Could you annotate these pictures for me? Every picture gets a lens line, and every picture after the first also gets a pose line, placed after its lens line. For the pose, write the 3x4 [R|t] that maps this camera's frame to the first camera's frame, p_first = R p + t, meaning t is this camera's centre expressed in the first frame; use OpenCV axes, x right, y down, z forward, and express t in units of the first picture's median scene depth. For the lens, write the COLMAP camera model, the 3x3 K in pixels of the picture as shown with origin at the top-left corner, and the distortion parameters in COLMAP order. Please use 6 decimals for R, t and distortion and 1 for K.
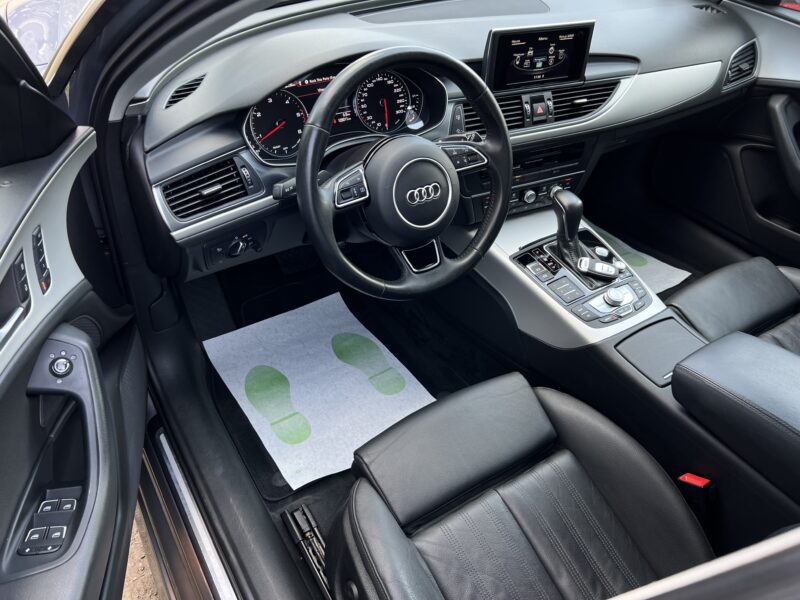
lens RADIAL K [[603.1, 0, 398.4], [0, 603.1, 305.0], [0, 0, 1]] dist [0.040855, -0.033841]
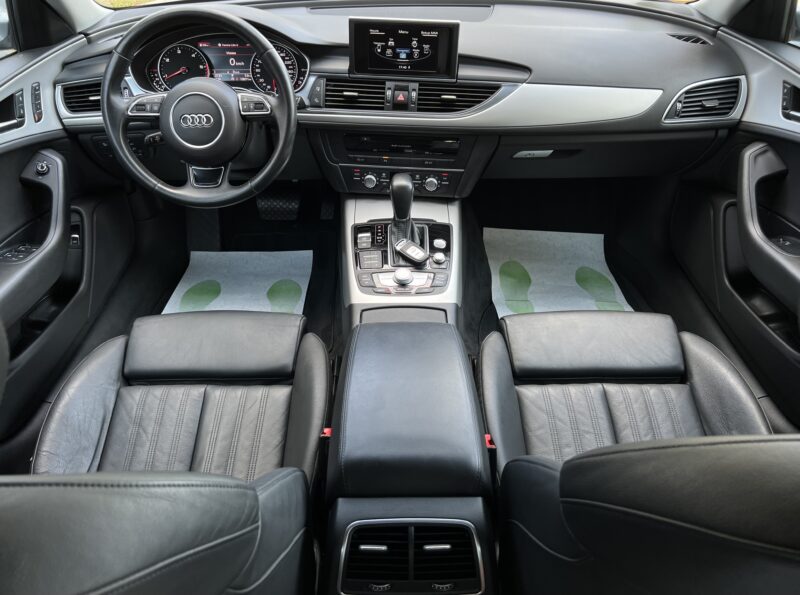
lens RADIAL K [[603.1, 0, 398.4], [0, 603.1, 301.1], [0, 0, 1]] dist [0.040855, -0.033841]
pose [[0.839785, 0.276923, -0.466984, 0.865075], [-0.319982, 0.947325, -0.013661, 0.044836], [0.438603, 0.160899, 0.884160, 0.091915]]
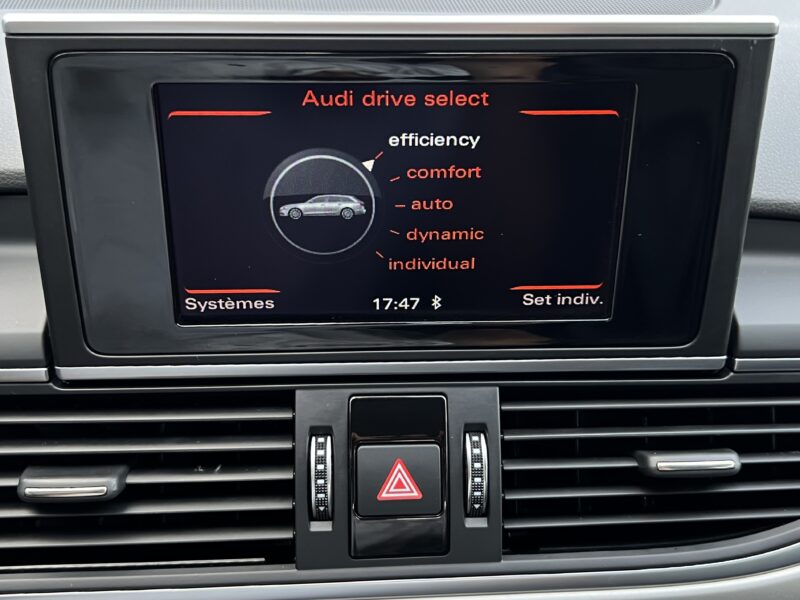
lens RADIAL K [[936.6, 0, 413.0], [0, 936.6, 291.1], [0, 0, 1]] dist [0.043049, 0.000000]
pose [[0.917387, 0.140294, -0.372449, 0.338117], [-0.221652, 0.957350, -0.185342, -0.333862], [0.330562, 0.252585, 0.909357, 0.762913]]
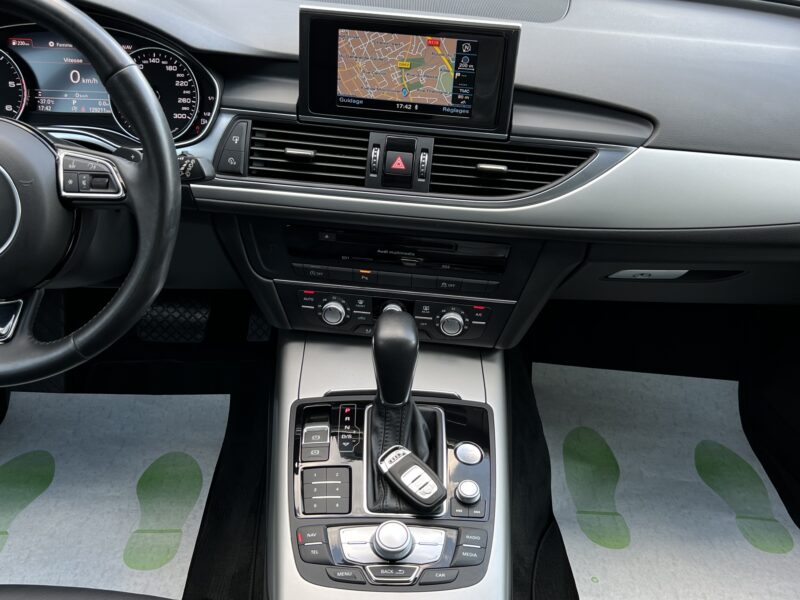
lens RADIAL K [[824.6, 0, 408.8], [0, 824.6, 304.1], [0, 0, 1]] dist [0.058795, 0.000000]
pose [[0.848194, 0.266286, -0.457886, 0.639553], [-0.346630, 0.932689, -0.099693, -0.132107], [0.400518, 0.243276, 0.883404, 0.374555]]
